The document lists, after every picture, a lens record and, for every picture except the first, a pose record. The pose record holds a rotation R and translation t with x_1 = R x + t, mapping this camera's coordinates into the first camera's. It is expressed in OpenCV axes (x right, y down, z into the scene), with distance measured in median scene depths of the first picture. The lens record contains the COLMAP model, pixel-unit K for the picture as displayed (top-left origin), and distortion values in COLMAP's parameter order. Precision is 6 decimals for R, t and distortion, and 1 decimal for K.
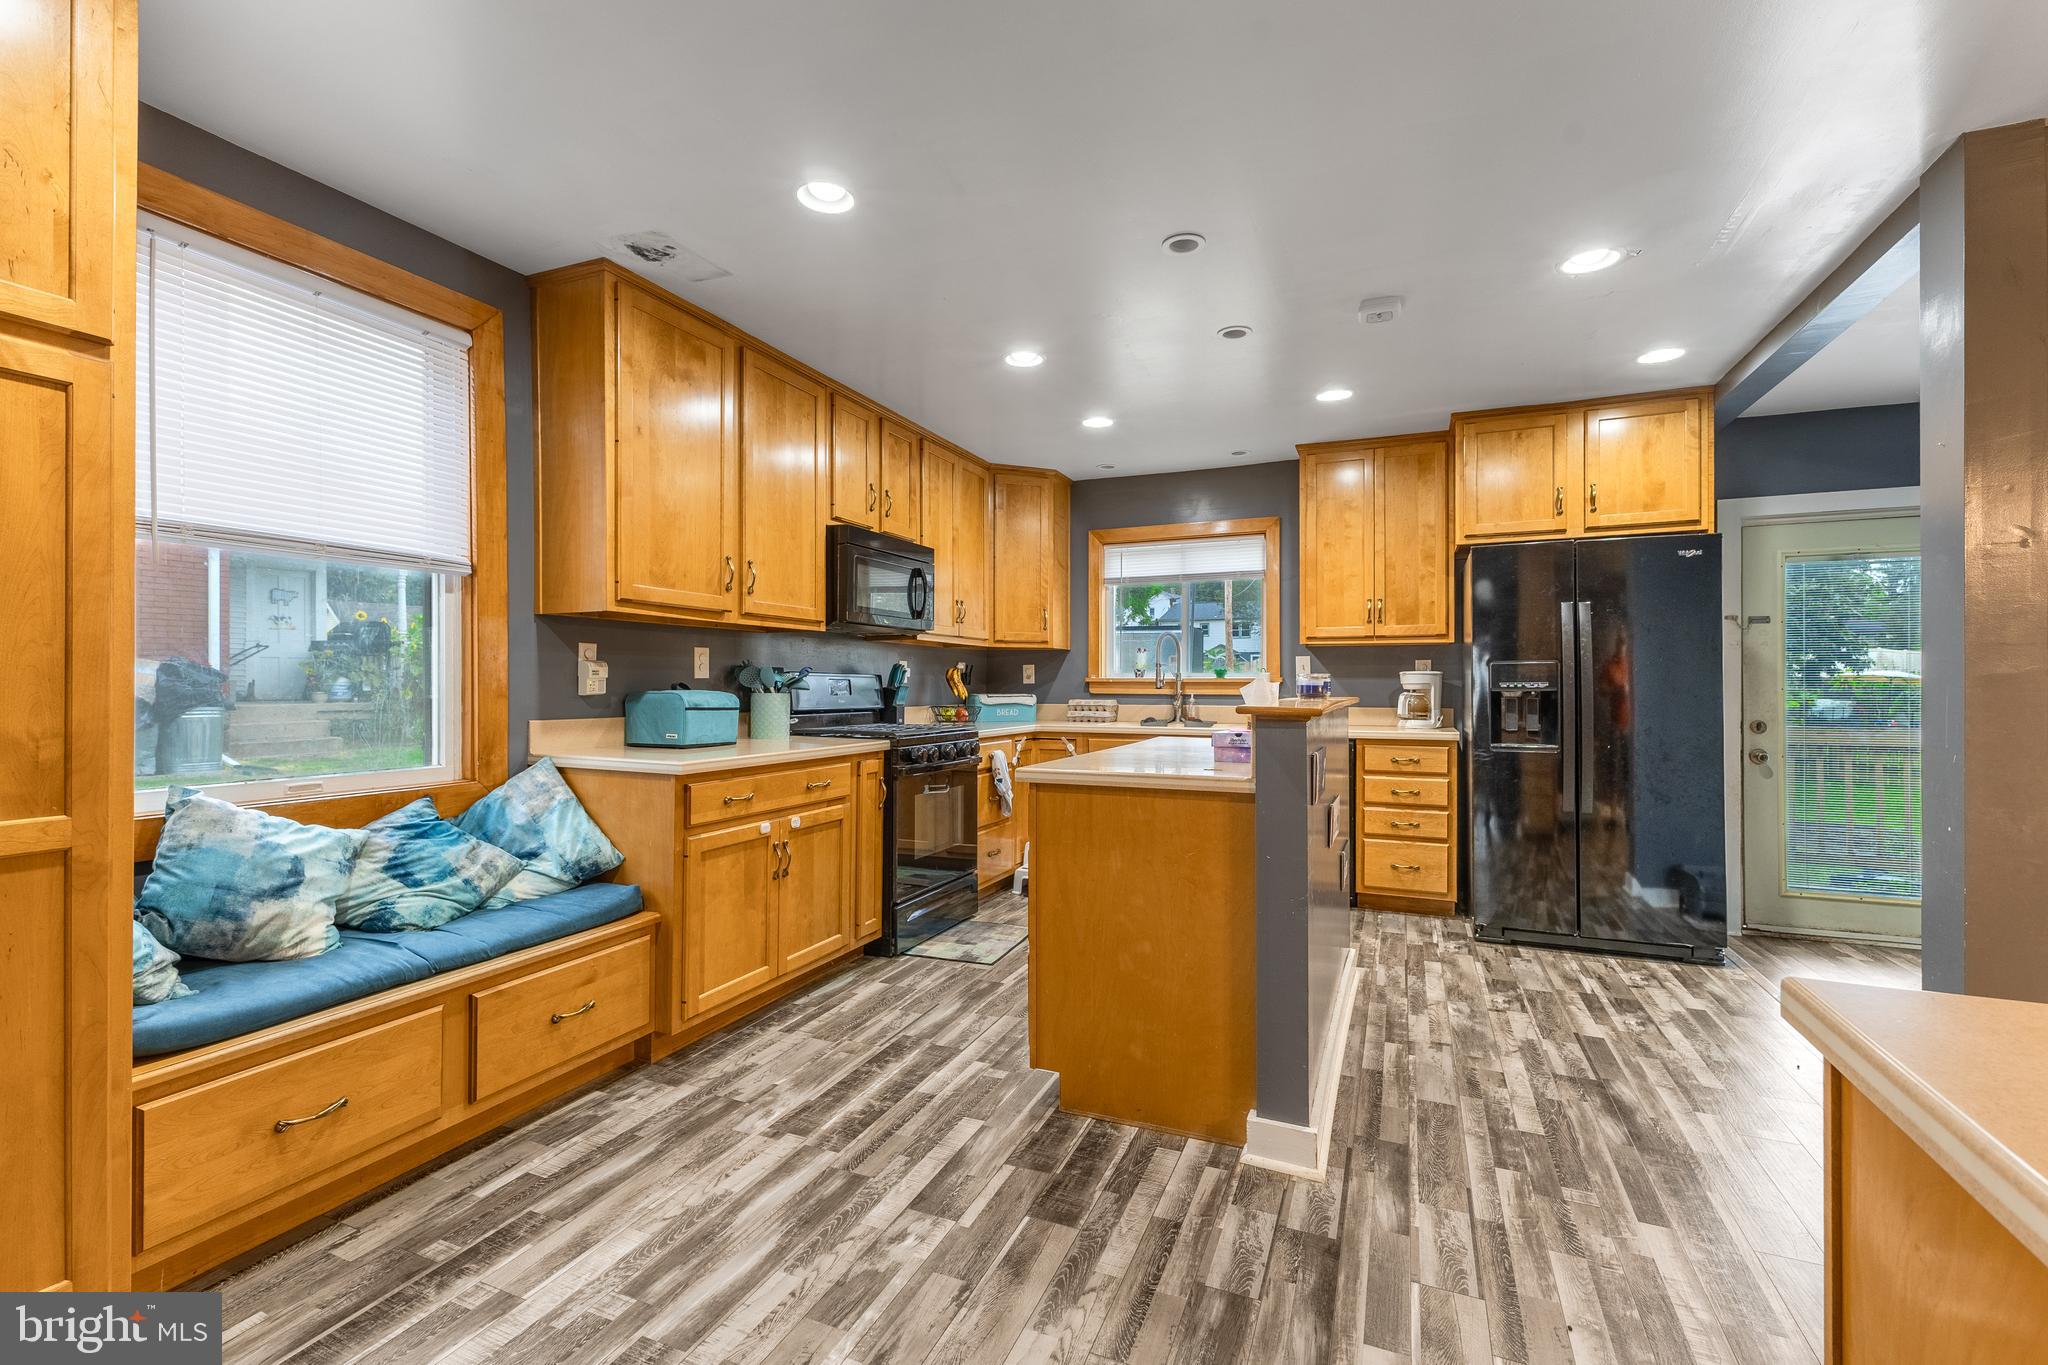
lens RADIAL K [[894.4, 0, 1038.6], [0, 894.4, 681.3], [0, 0, 1]] dist [0.008878, -0.000789]
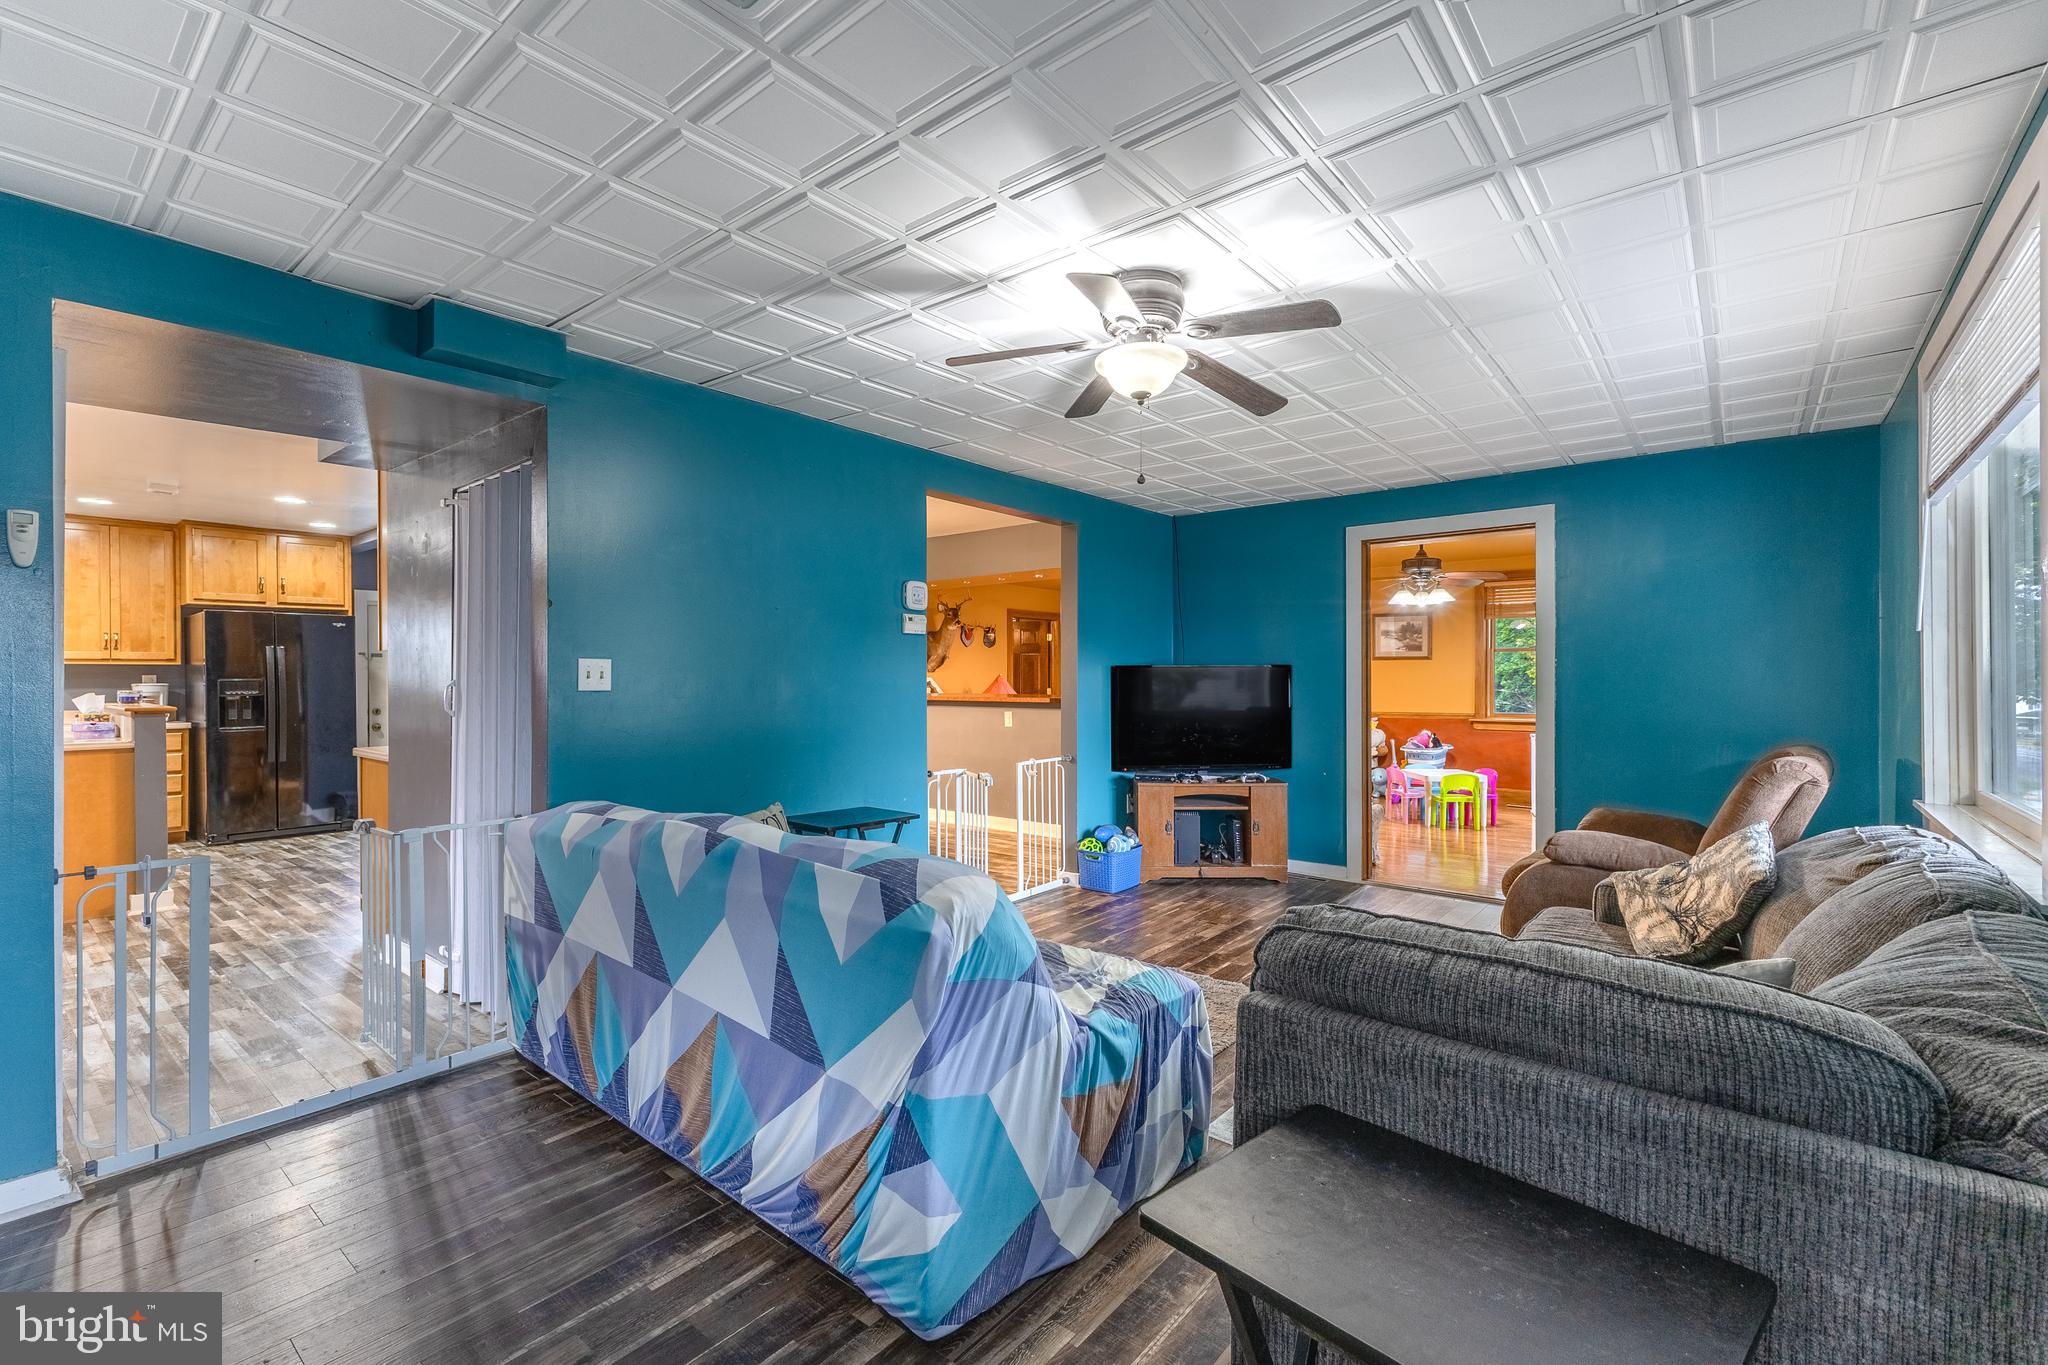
lens RADIAL K [[894.4, 0, 1024.5], [0, 894.4, 680.9], [0, 0, 1]] dist [0.008878, -0.000789]
pose [[0.293140, -0.007146, 0.956043, -0.574524], [0.002453, 0.999974, 0.006722, -0.022431], [-0.956066, 0.000375, 0.293150, -0.810627]]
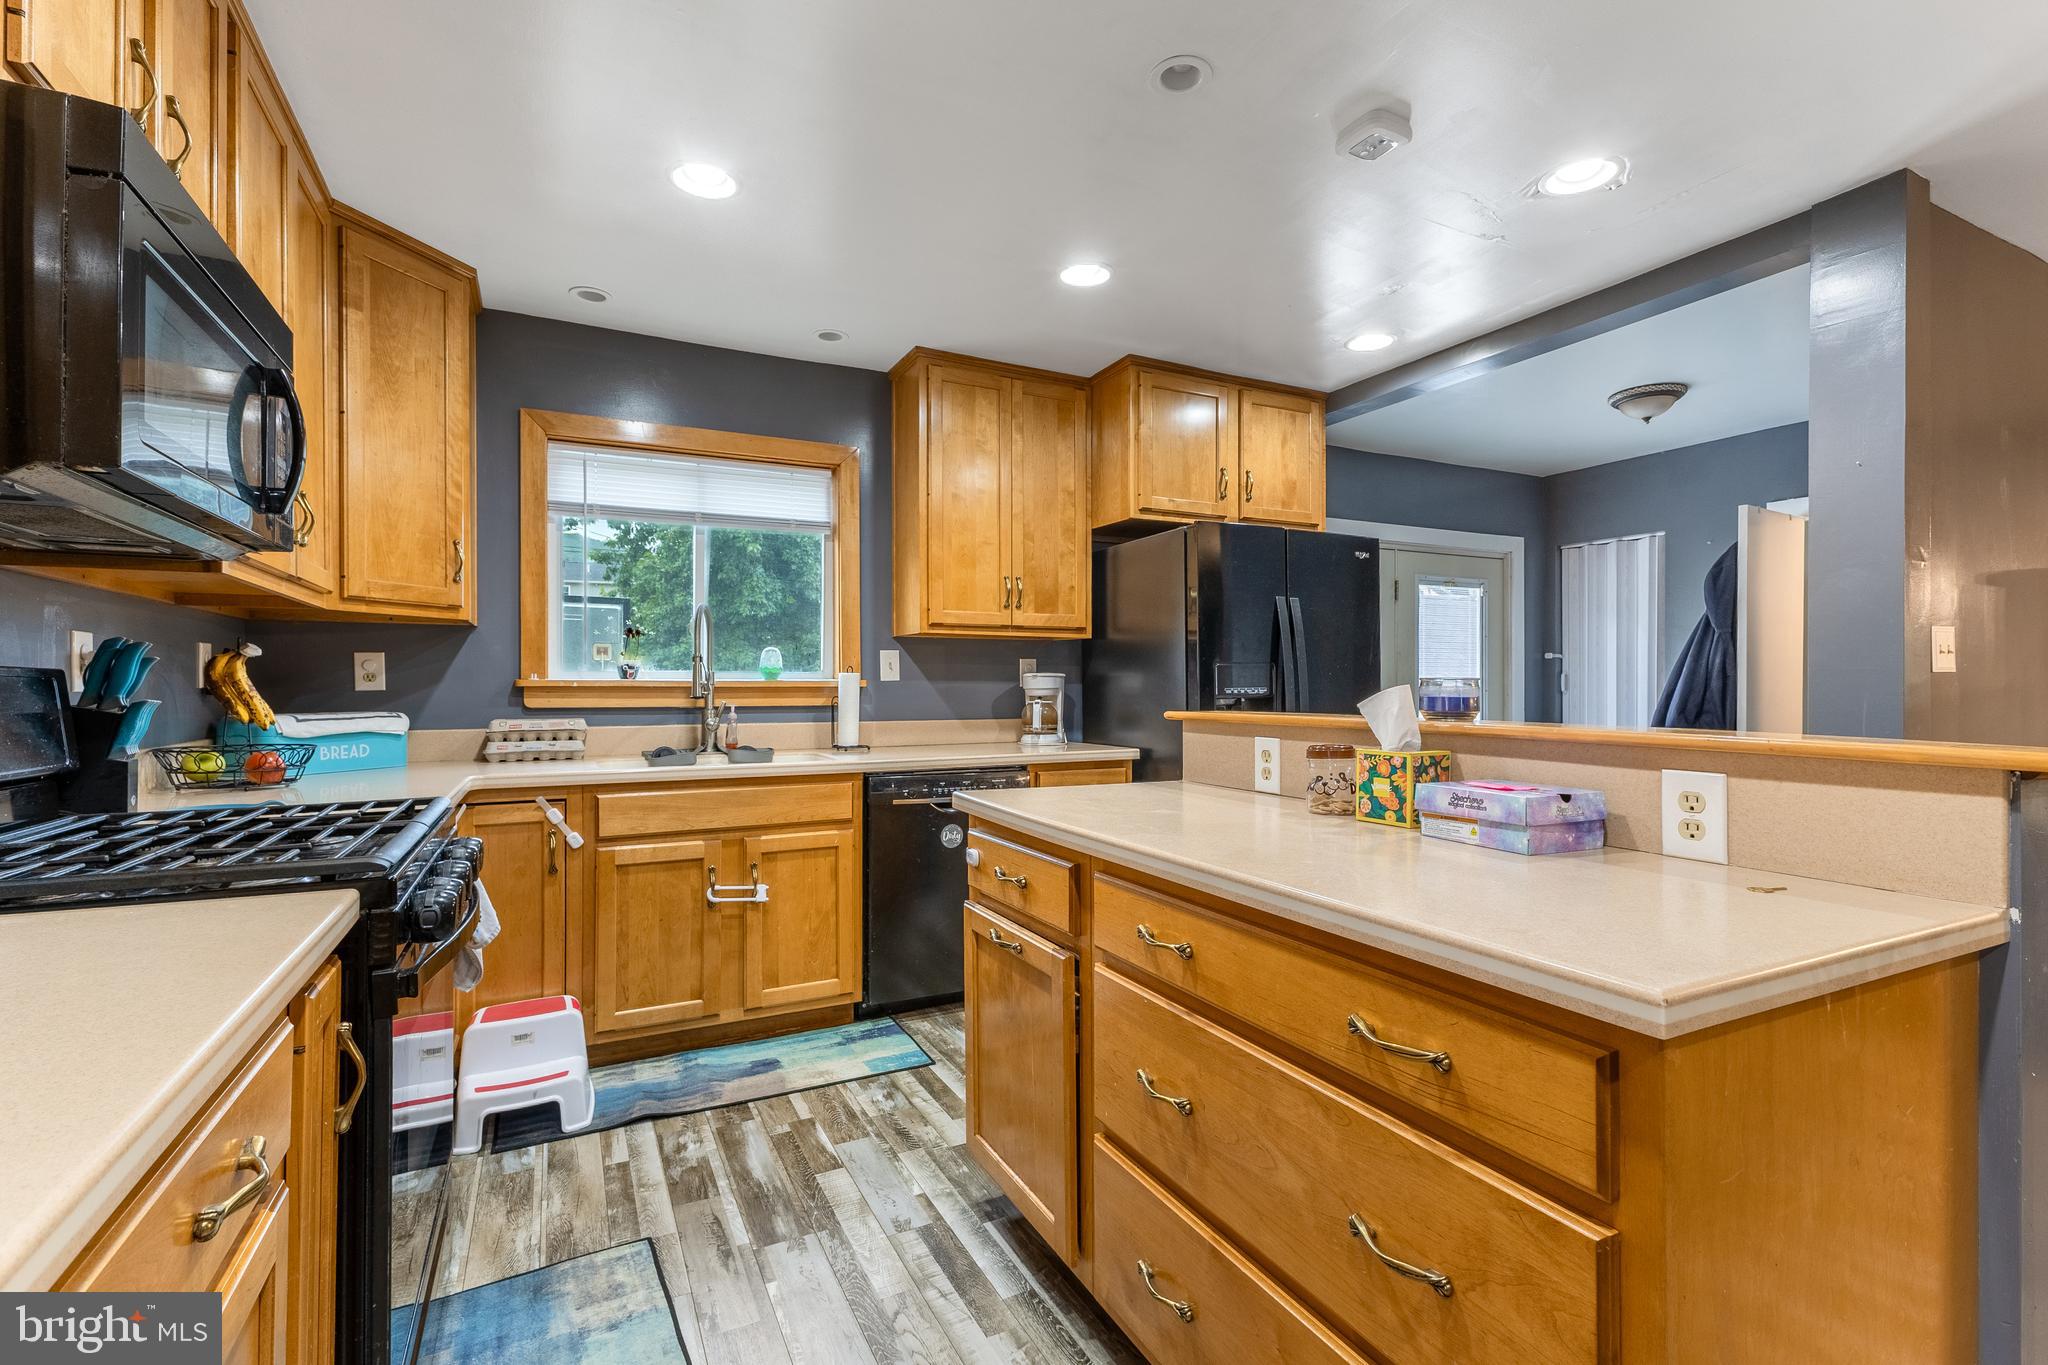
lens RADIAL K [[894.4, 0, 1028.6], [0, 894.4, 687.3], [0, 0, 1]] dist [0.008878, -0.000789]
pose [[0.642316, -0.003444, 0.766432, -0.201956], [-0.001174, 0.999984, 0.005478, -0.002892], [-0.766439, -0.004419, 0.642302, 0.513279]]
